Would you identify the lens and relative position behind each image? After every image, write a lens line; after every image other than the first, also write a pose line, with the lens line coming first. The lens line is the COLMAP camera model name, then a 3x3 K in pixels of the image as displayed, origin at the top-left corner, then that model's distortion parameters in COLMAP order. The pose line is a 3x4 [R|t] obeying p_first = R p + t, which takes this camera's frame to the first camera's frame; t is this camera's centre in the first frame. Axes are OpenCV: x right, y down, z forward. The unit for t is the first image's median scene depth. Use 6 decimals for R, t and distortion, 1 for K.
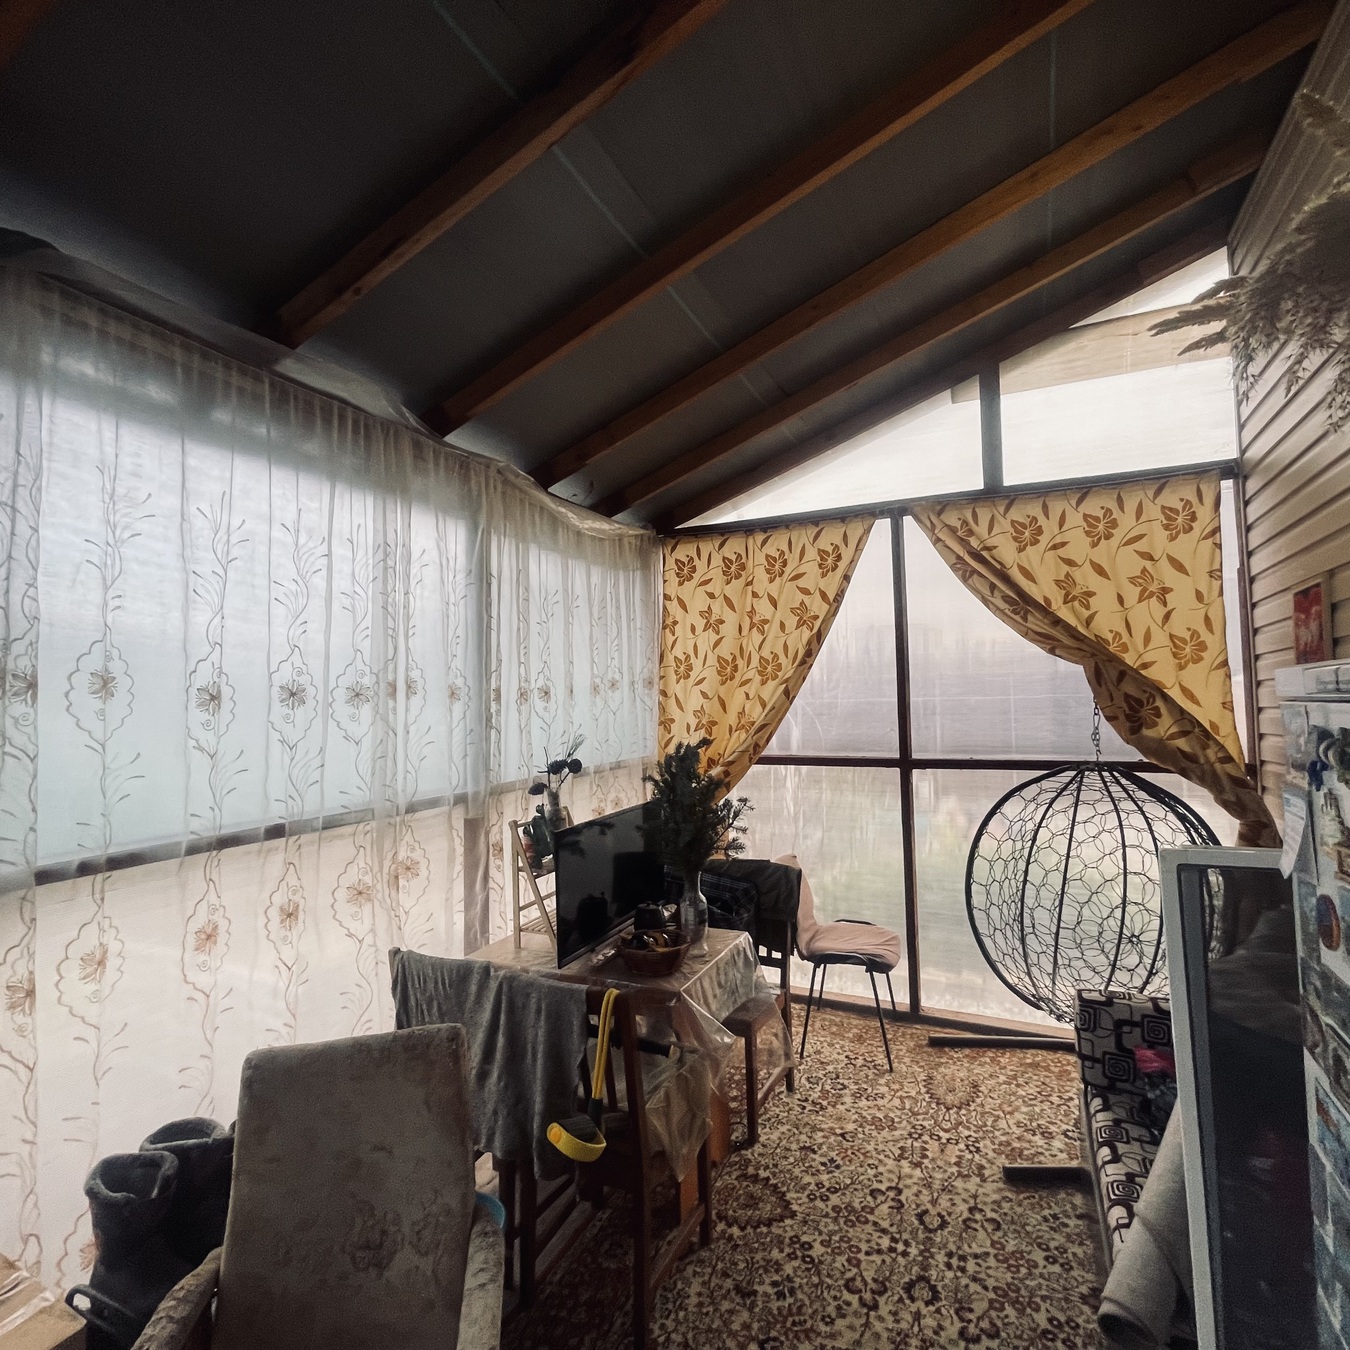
lens RADIAL K [[726.5, 0, 673.0], [0, 726.5, 675.0], [0, 0, 1]] dist [-0.010300, 0.005231]
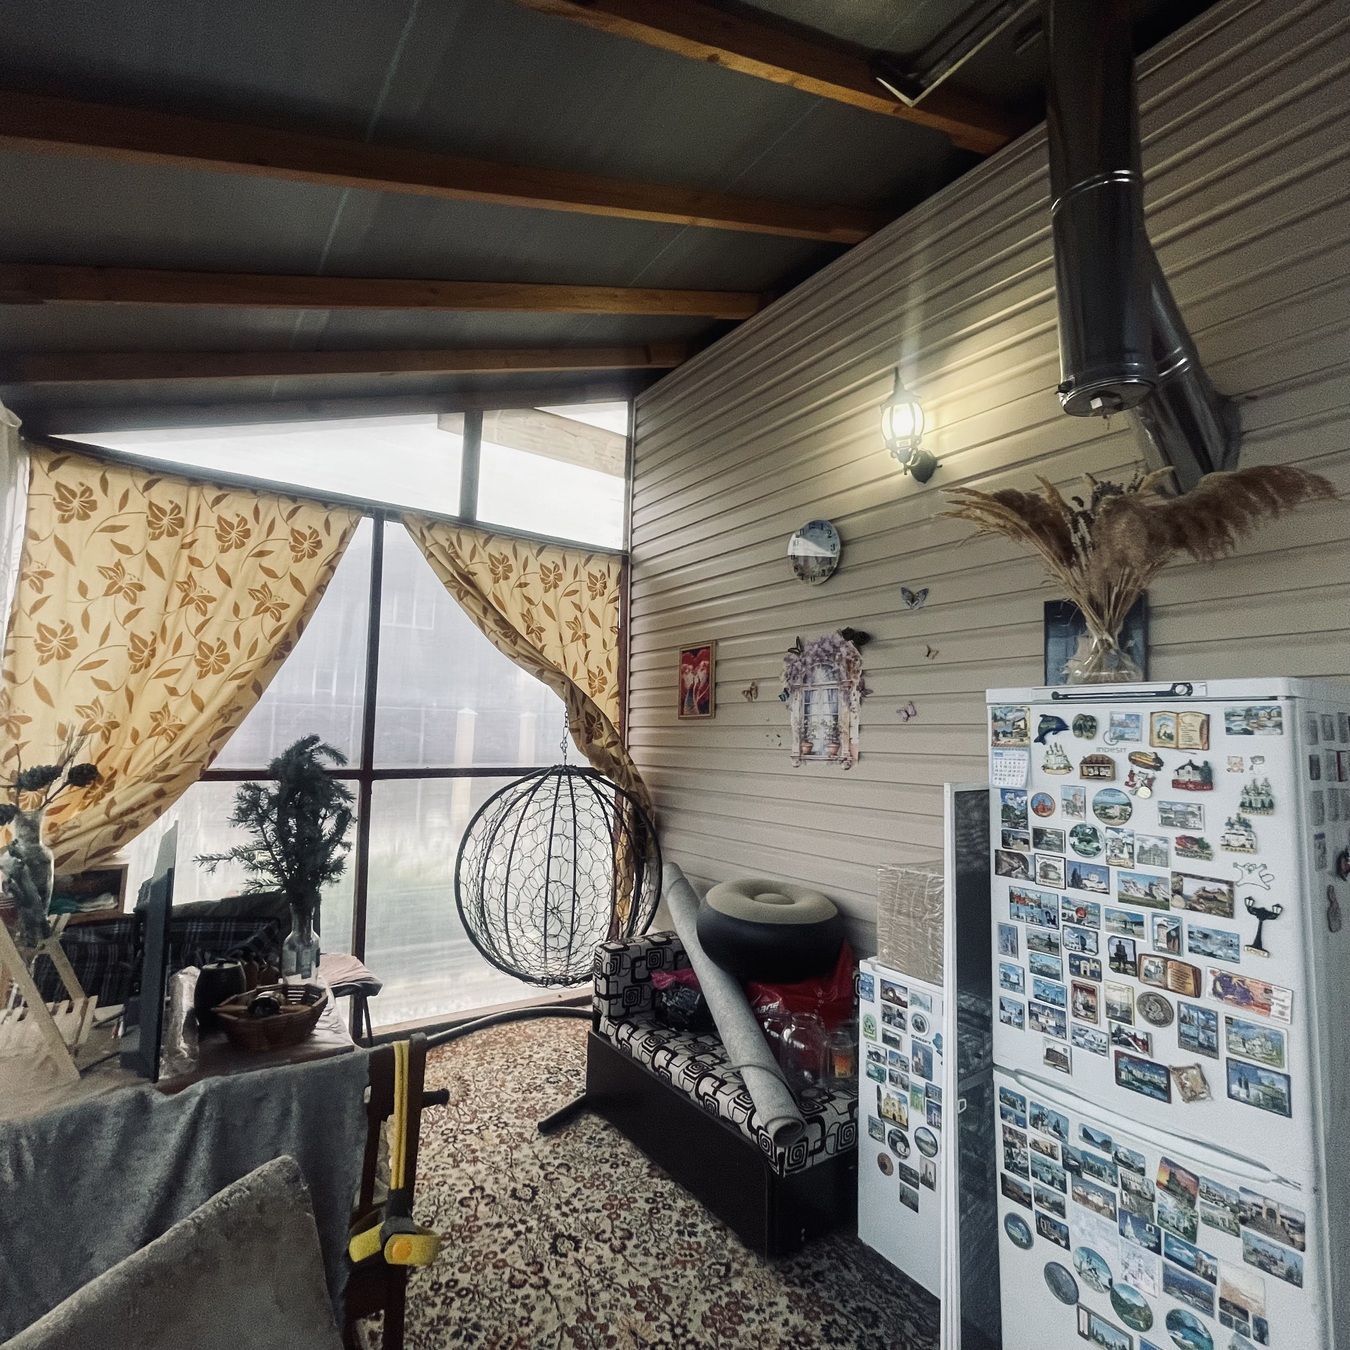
lens RADIAL K [[726.5, 0, 677.1], [0, 726.5, 675.5], [0, 0, 1]] dist [-0.010300, 0.005231]
pose [[0.492729, 0.100431, 0.864368, -0.394124], [-0.066106, 0.994767, -0.077899, 0.049365], [-0.867668, -0.018756, 0.496790, 0.218042]]
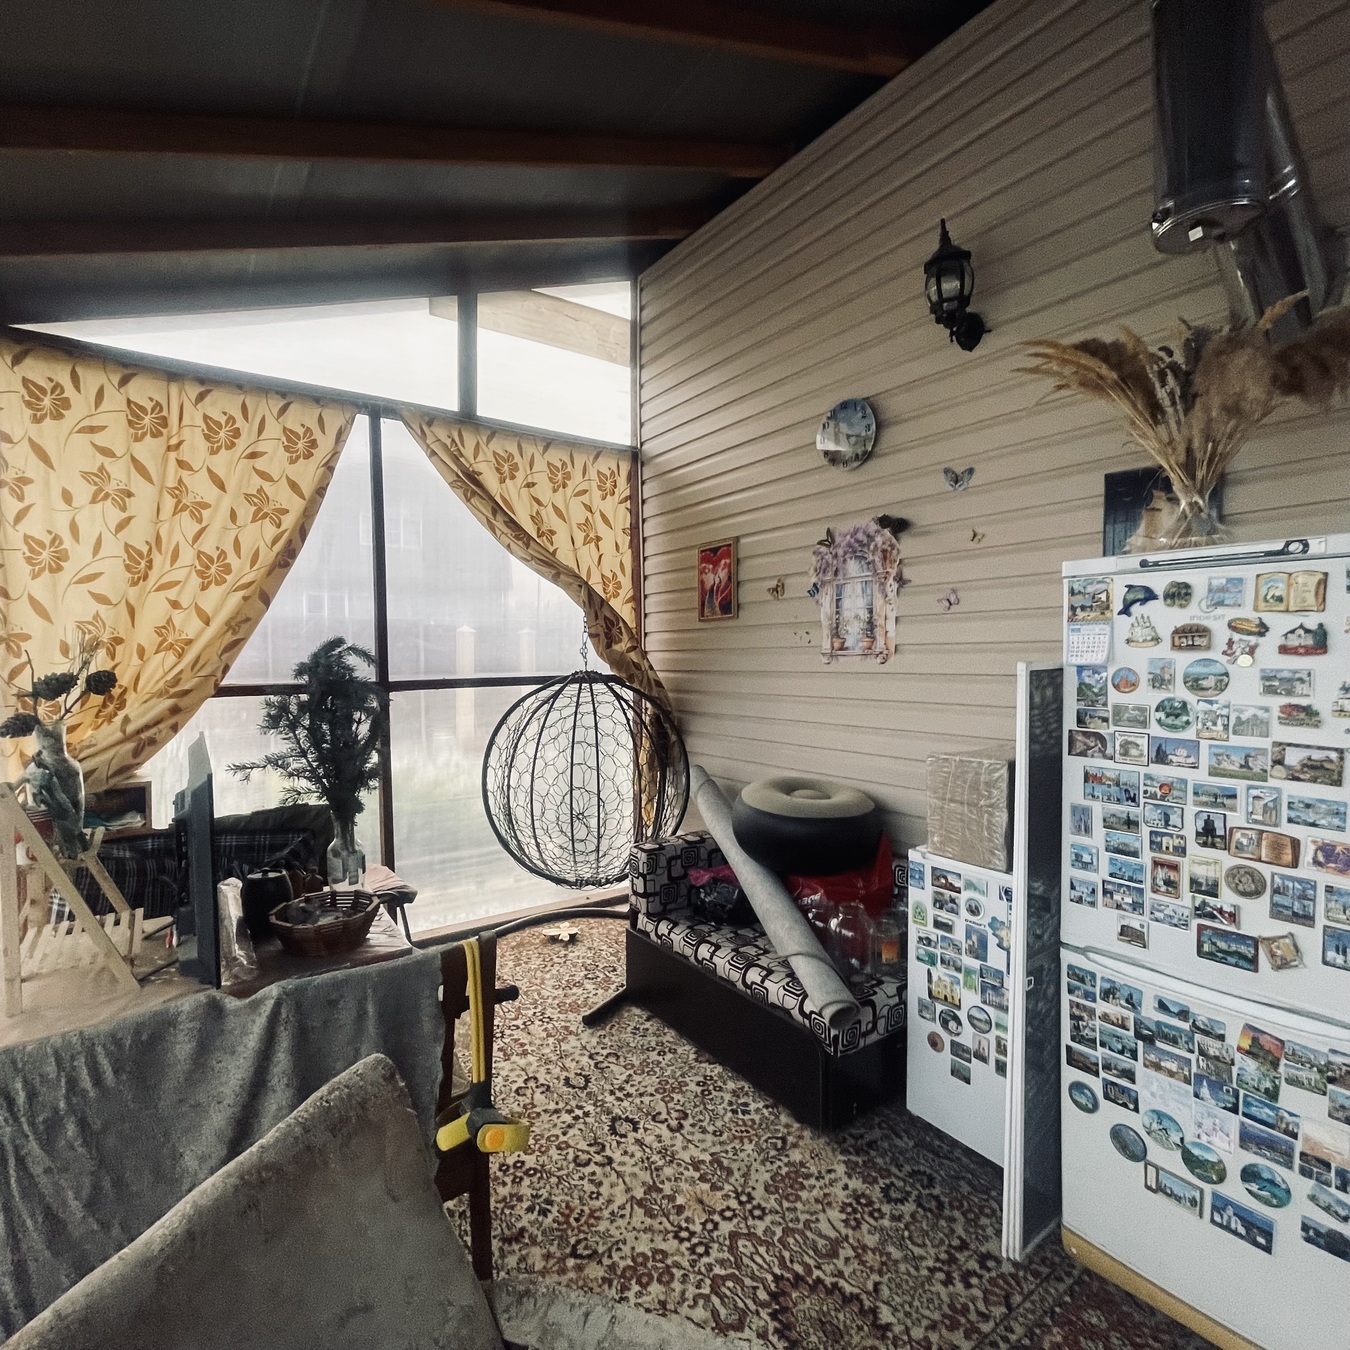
lens RADIAL K [[726.5, 0, 678.0], [0, 726.5, 674.7], [0, 0, 1]] dist [-0.010300, 0.005231]
pose [[0.484424, -0.014750, 0.874709, -0.384667], [-0.035686, 0.998692, 0.036604, 0.073669], [-0.874105, -0.048946, 0.483265, 0.277219]]
